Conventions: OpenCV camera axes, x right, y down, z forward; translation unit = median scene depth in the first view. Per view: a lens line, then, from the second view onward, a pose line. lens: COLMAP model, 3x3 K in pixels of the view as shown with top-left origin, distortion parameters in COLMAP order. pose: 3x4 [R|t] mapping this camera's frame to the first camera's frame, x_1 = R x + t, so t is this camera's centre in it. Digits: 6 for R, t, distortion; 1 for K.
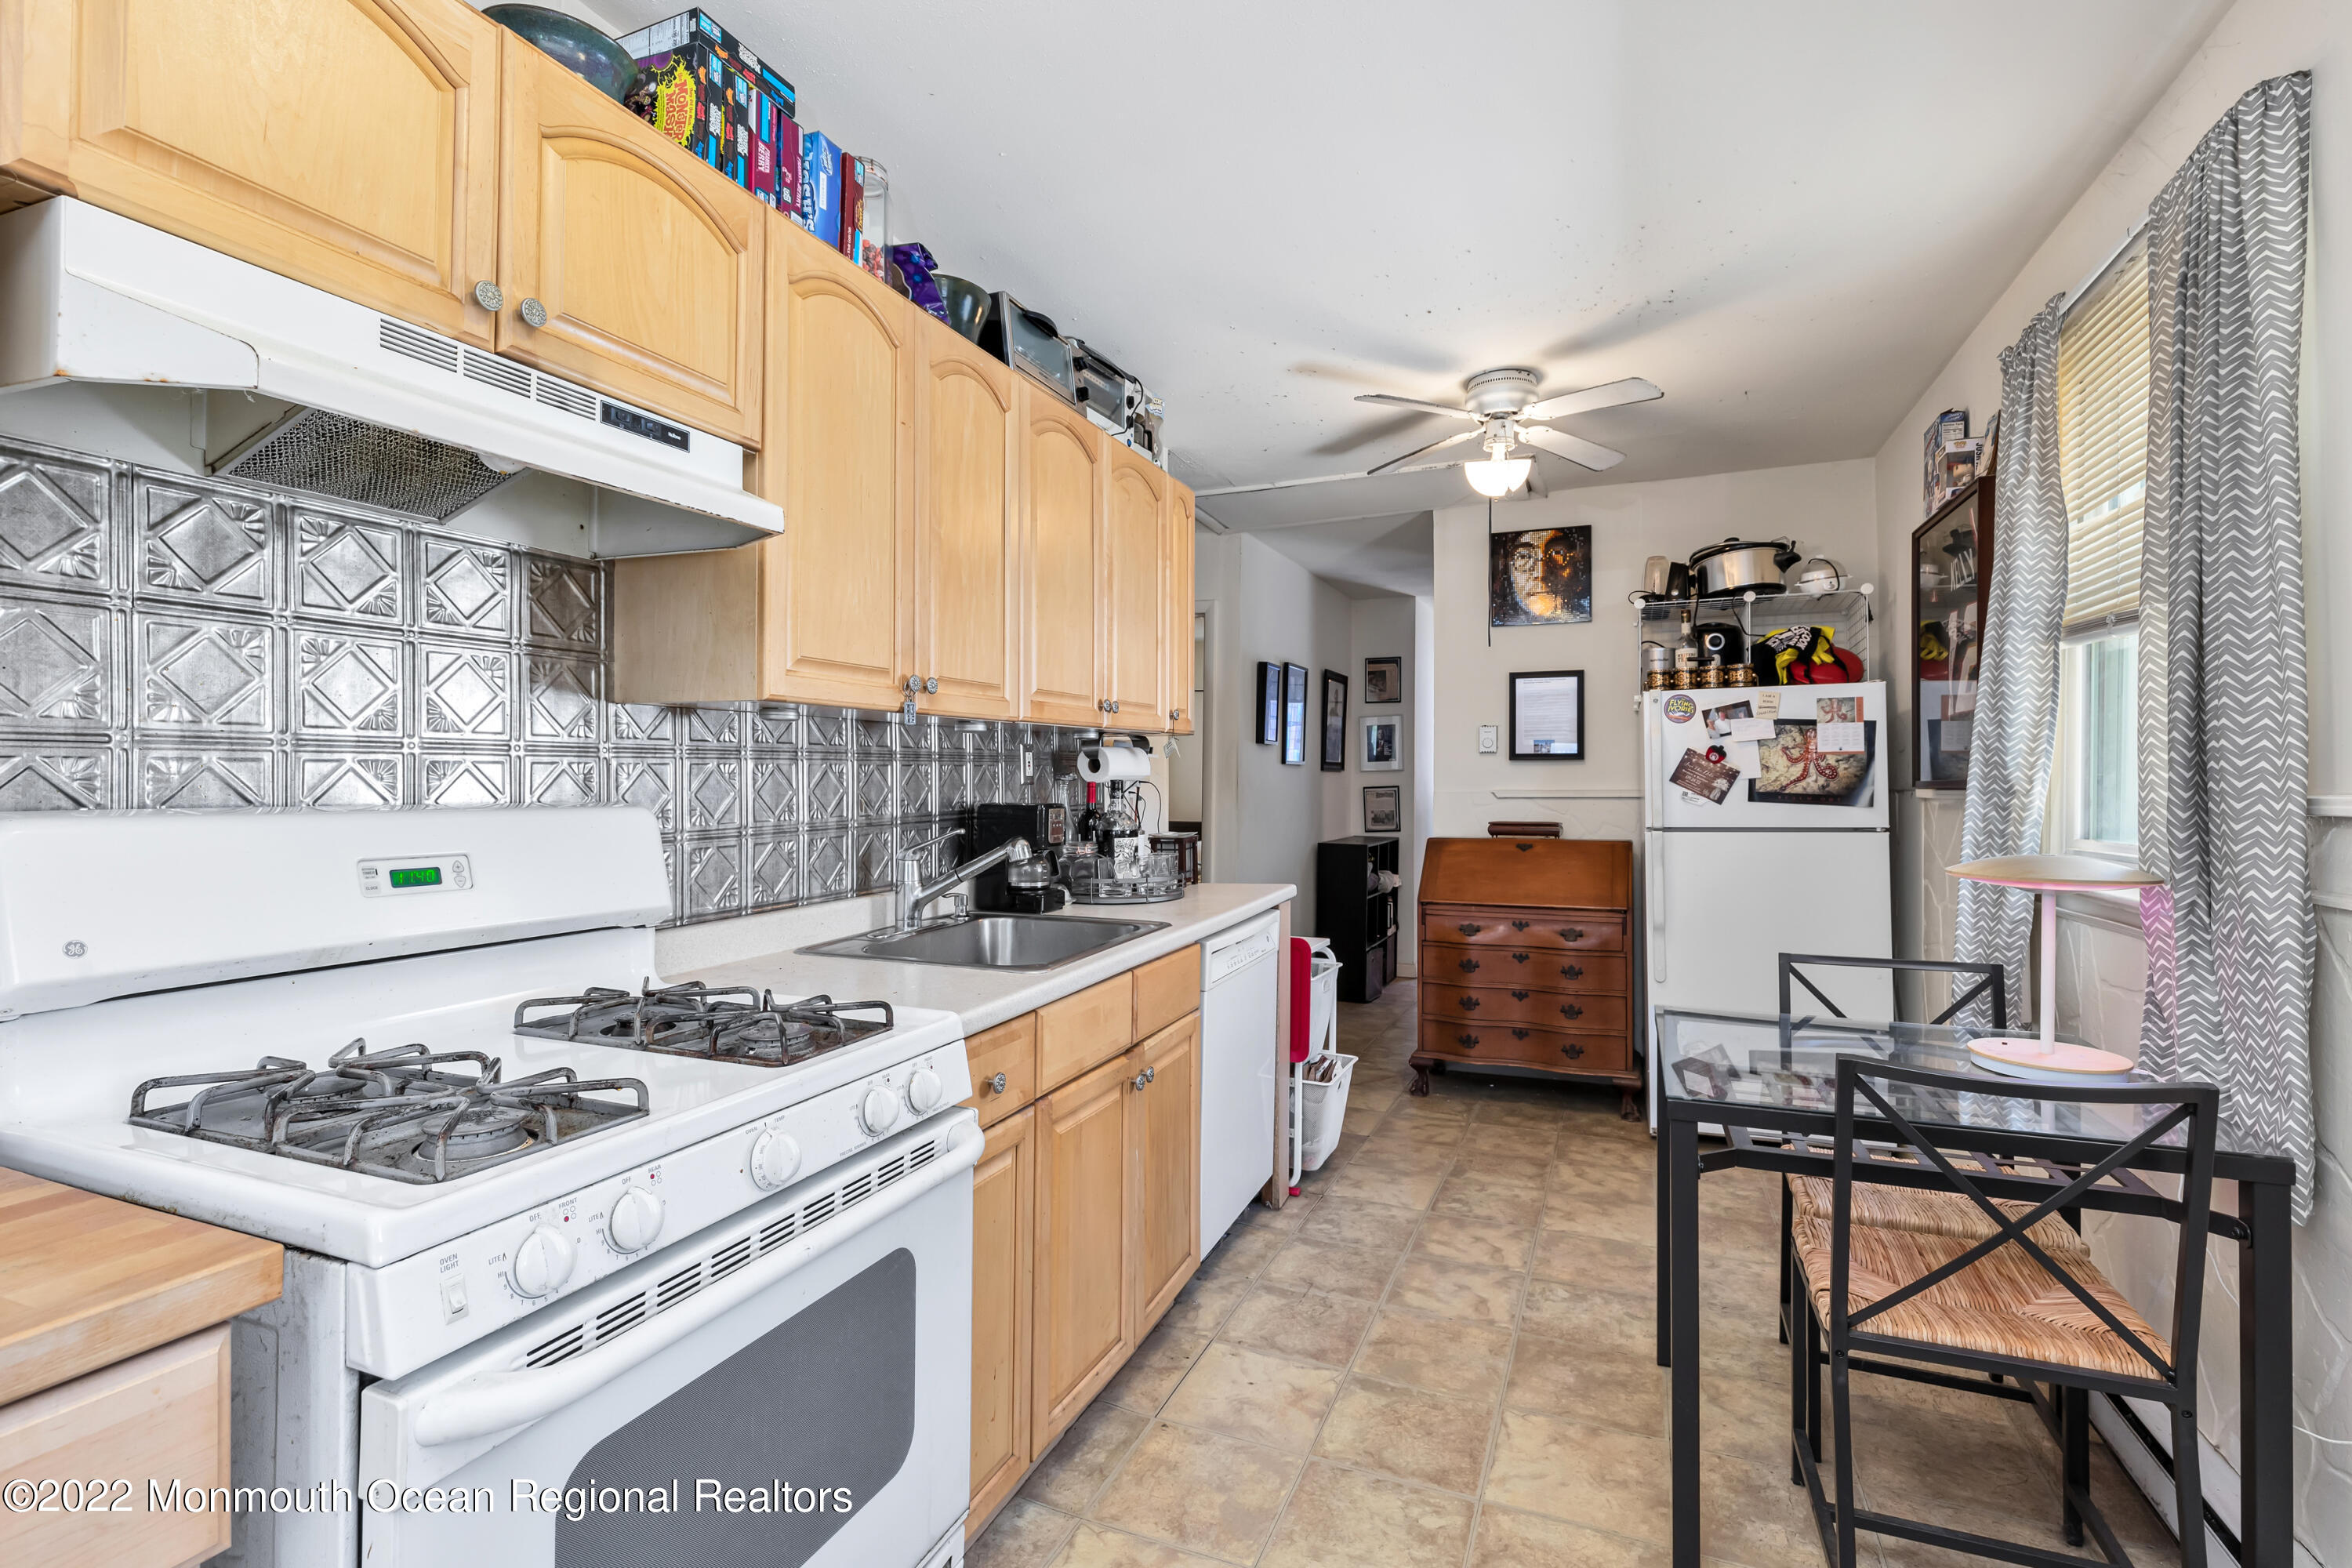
lens RADIAL K [[1062.8, 0, 1192.6], [0, 1062.8, 772.9], [0, 0, 1]] dist [-0.000397, -0.000343]
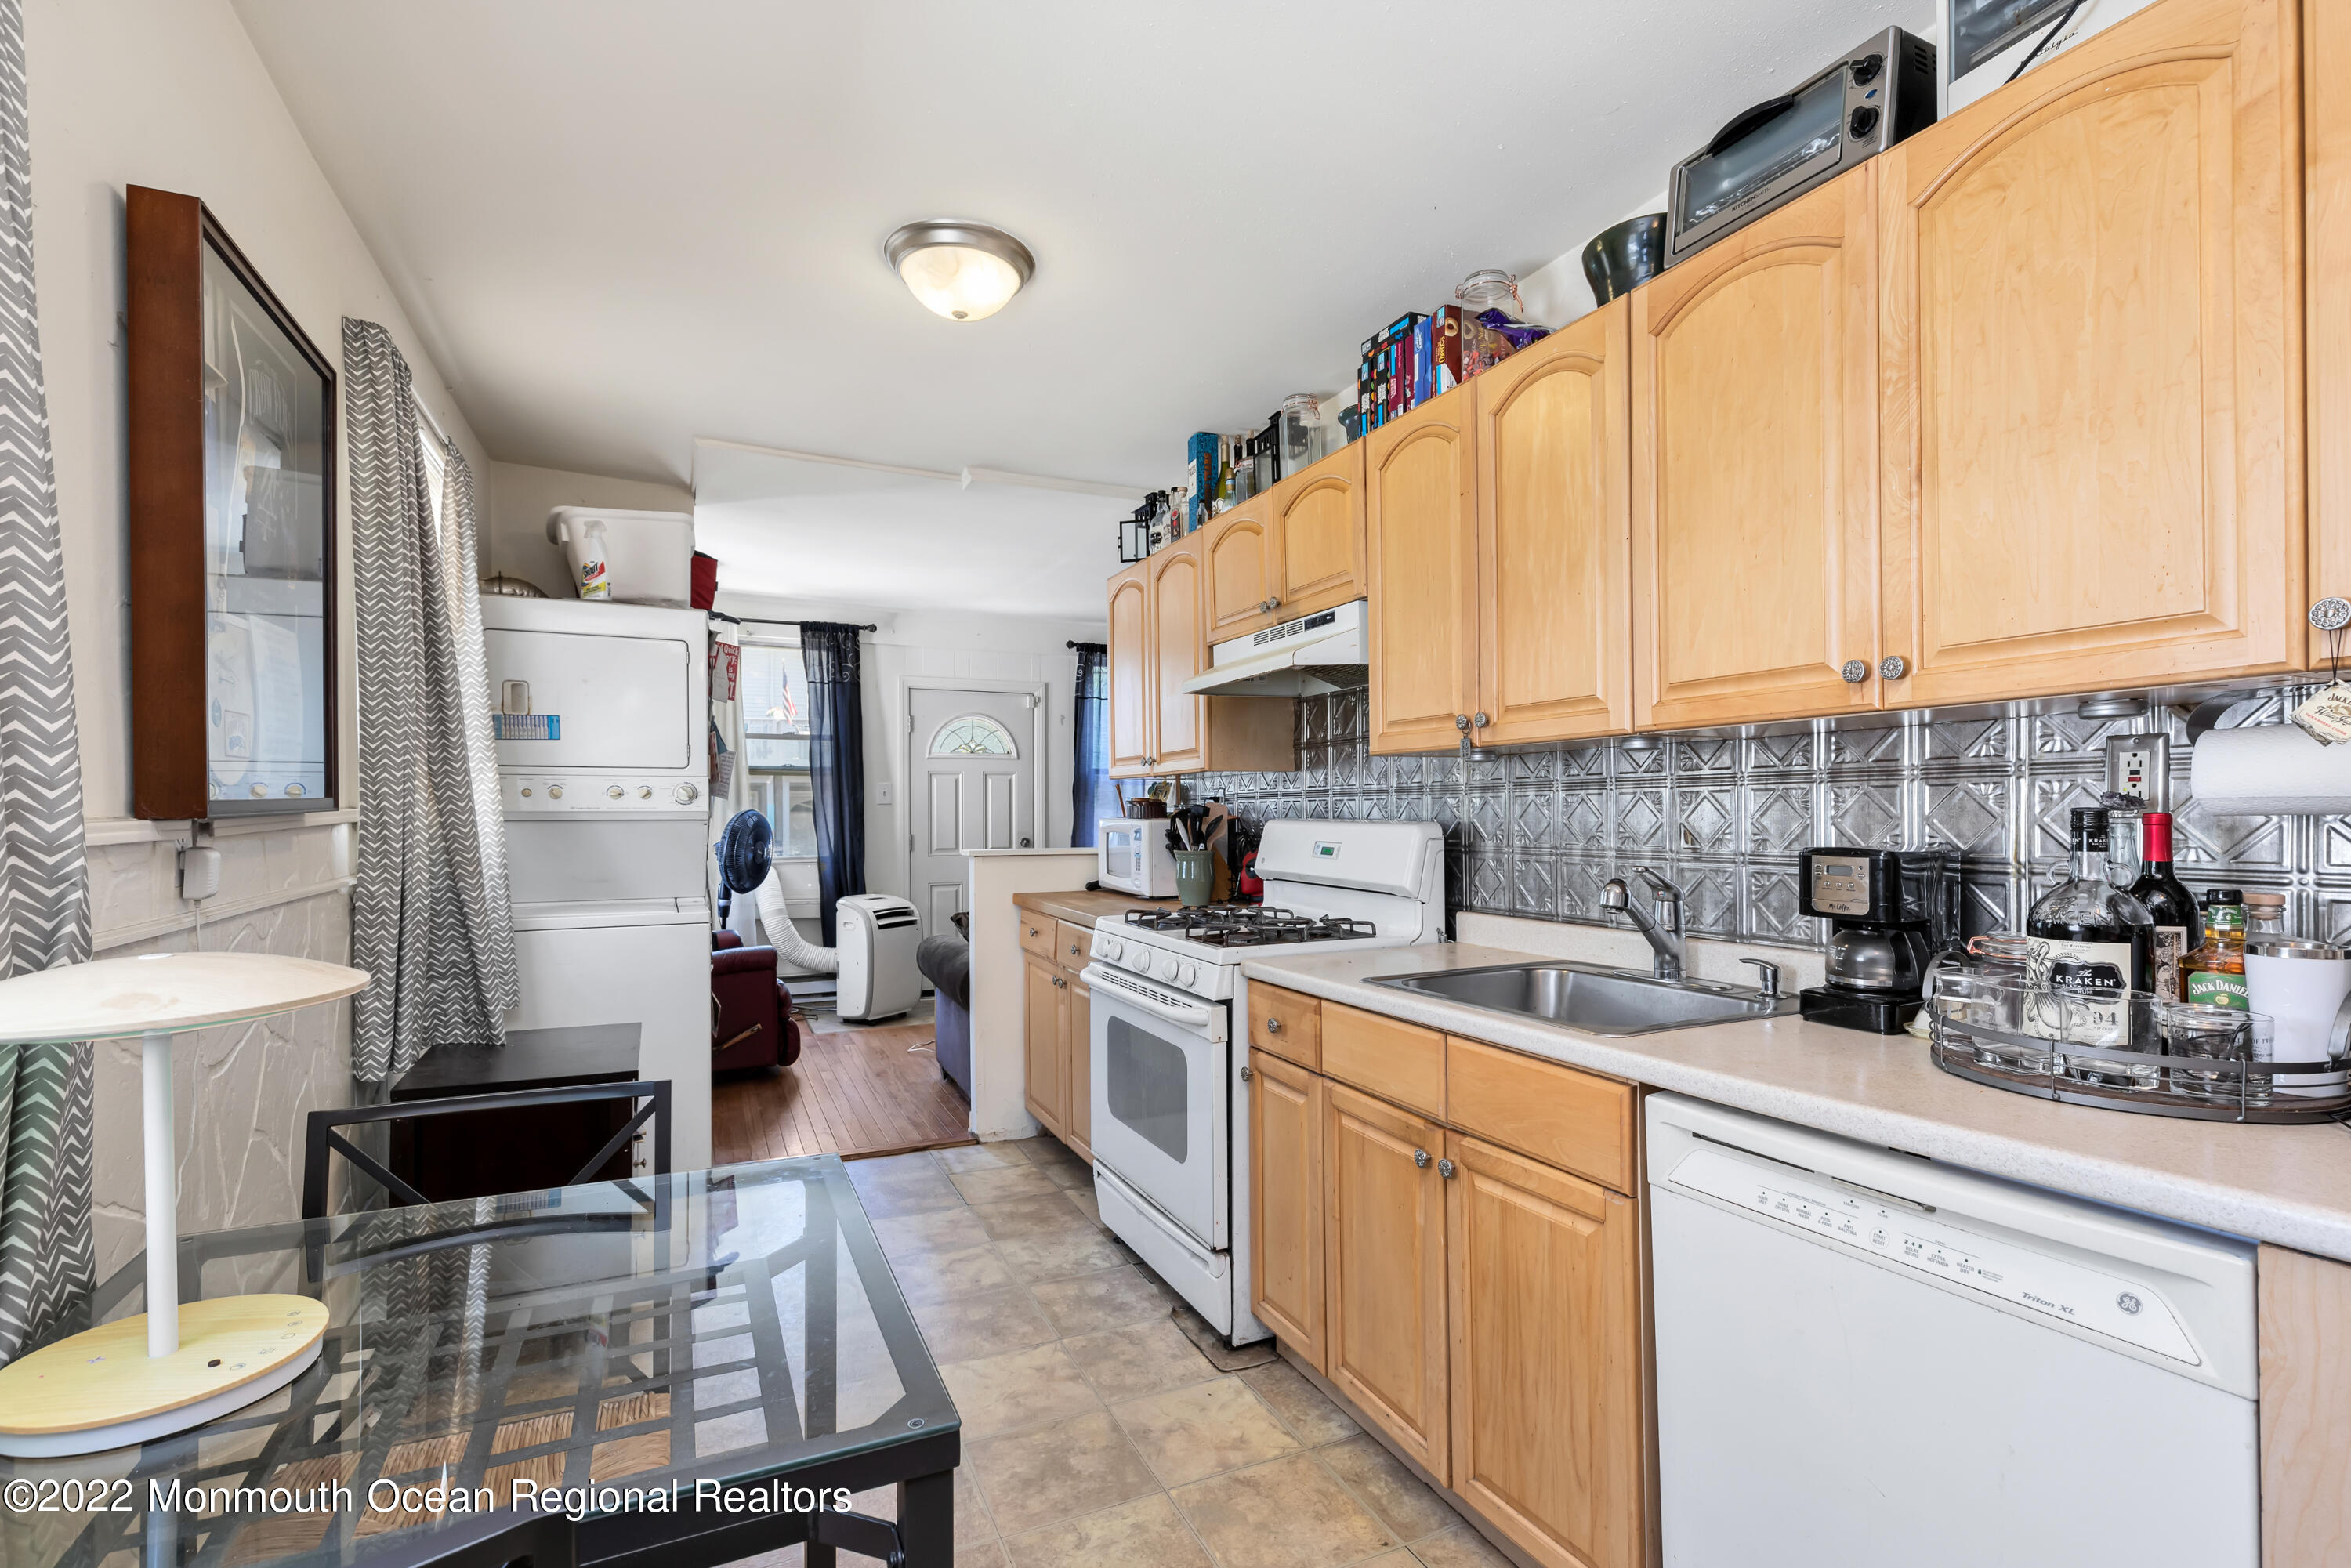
lens RADIAL K [[1085.0, 0, 1177.6], [0, 1085.0, 827.6], [0, 0, 1]] dist [0.002942, -0.000145]
pose [[-0.683233, 0.002589, -0.730196, 0.887457], [-0.003310, 0.999972, 0.006643, 0.025084], [0.730193, 0.006956, -0.683206, 1.775103]]
